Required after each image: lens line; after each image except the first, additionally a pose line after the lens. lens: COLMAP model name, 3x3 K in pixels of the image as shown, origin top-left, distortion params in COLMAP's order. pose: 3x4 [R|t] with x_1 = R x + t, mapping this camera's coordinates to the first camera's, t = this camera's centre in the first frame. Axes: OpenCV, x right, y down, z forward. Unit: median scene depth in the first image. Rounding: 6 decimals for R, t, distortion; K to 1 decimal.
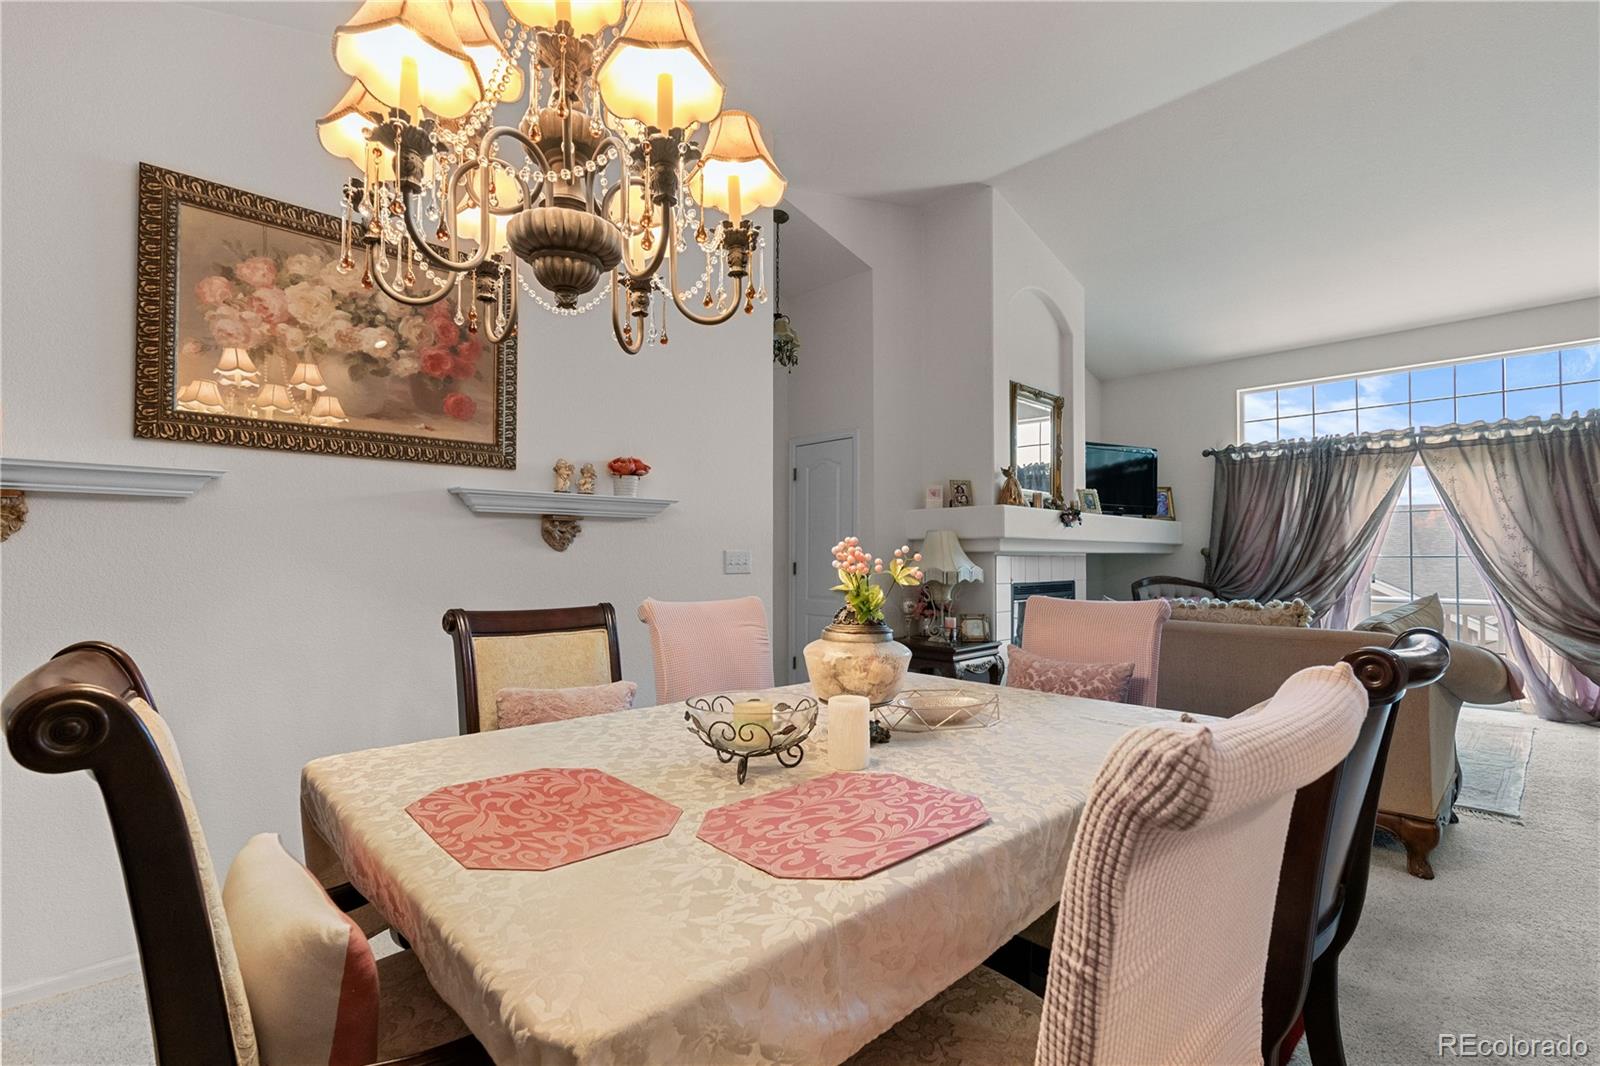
lens RADIAL K [[728.6, 0, 795.0], [0, 728.6, 540.8], [0, 0, 1]] dist [-0.008991, 0.003441]
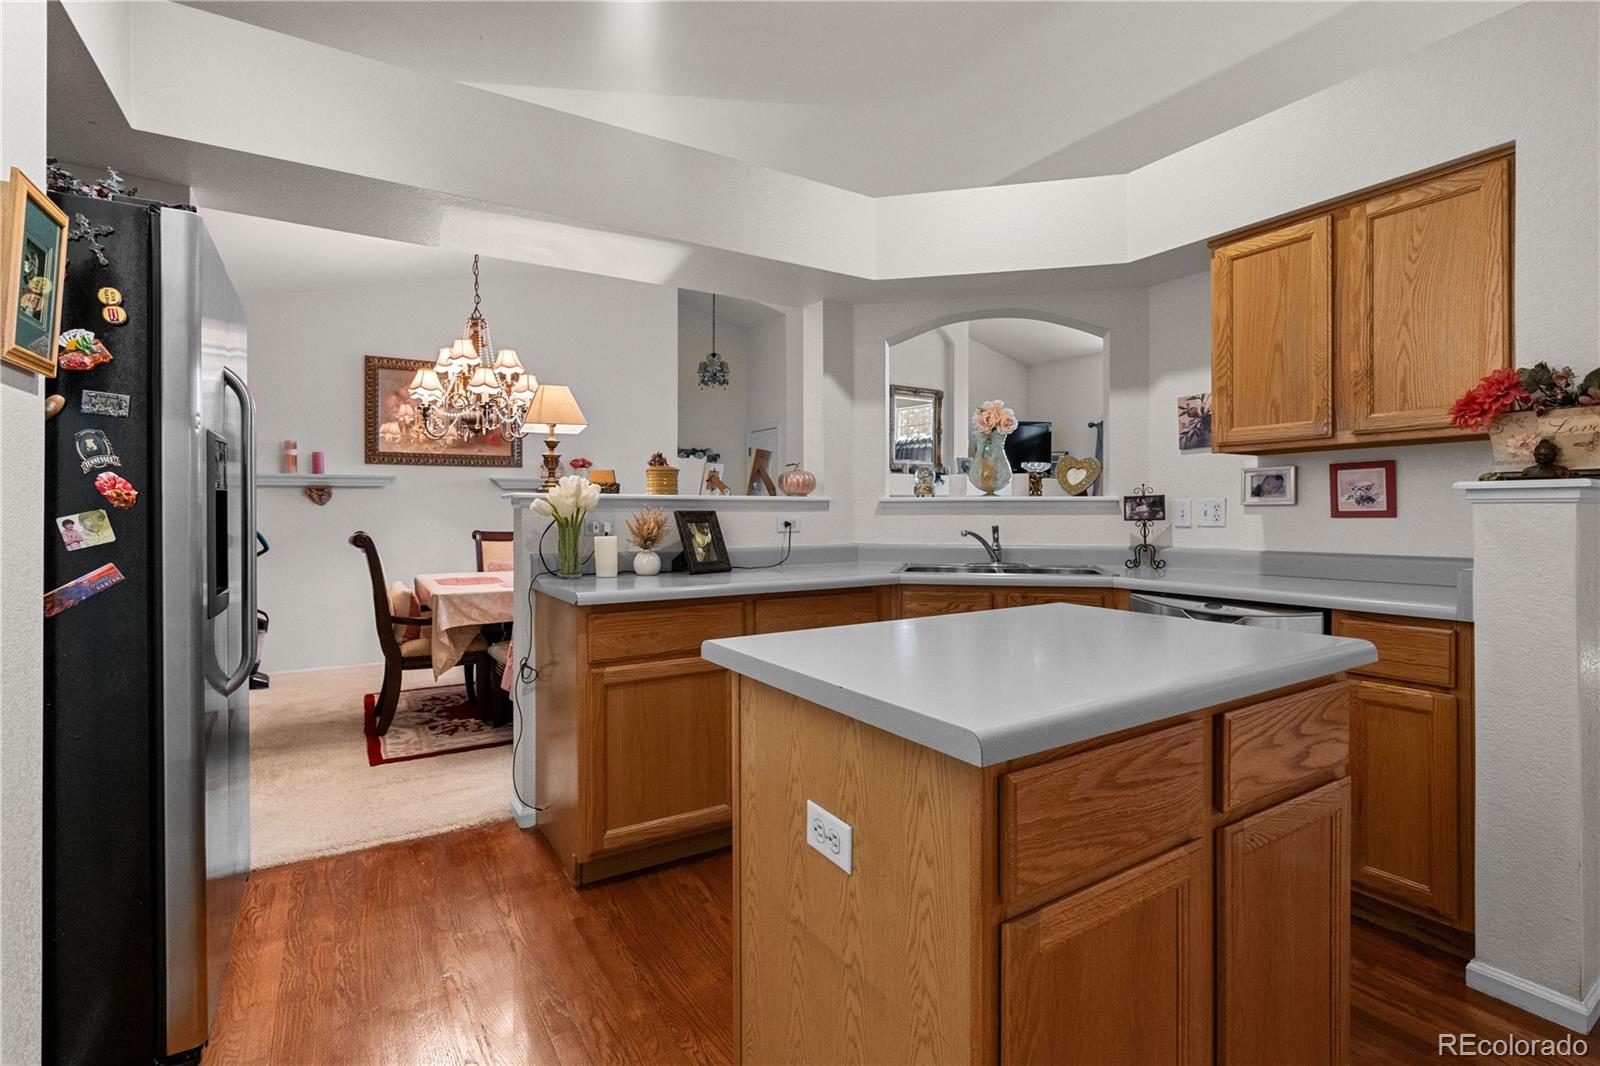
lens RADIAL K [[728.6, 0, 783.9], [0, 728.6, 504.1], [0, 0, 1]] dist [-0.008991, 0.003441]
pose [[0.978783, -0.004740, -0.204845, 0.939861], [0.008385, 0.999822, 0.016926, -0.026739], [0.204728, -0.018284, 0.978648, -1.074254]]
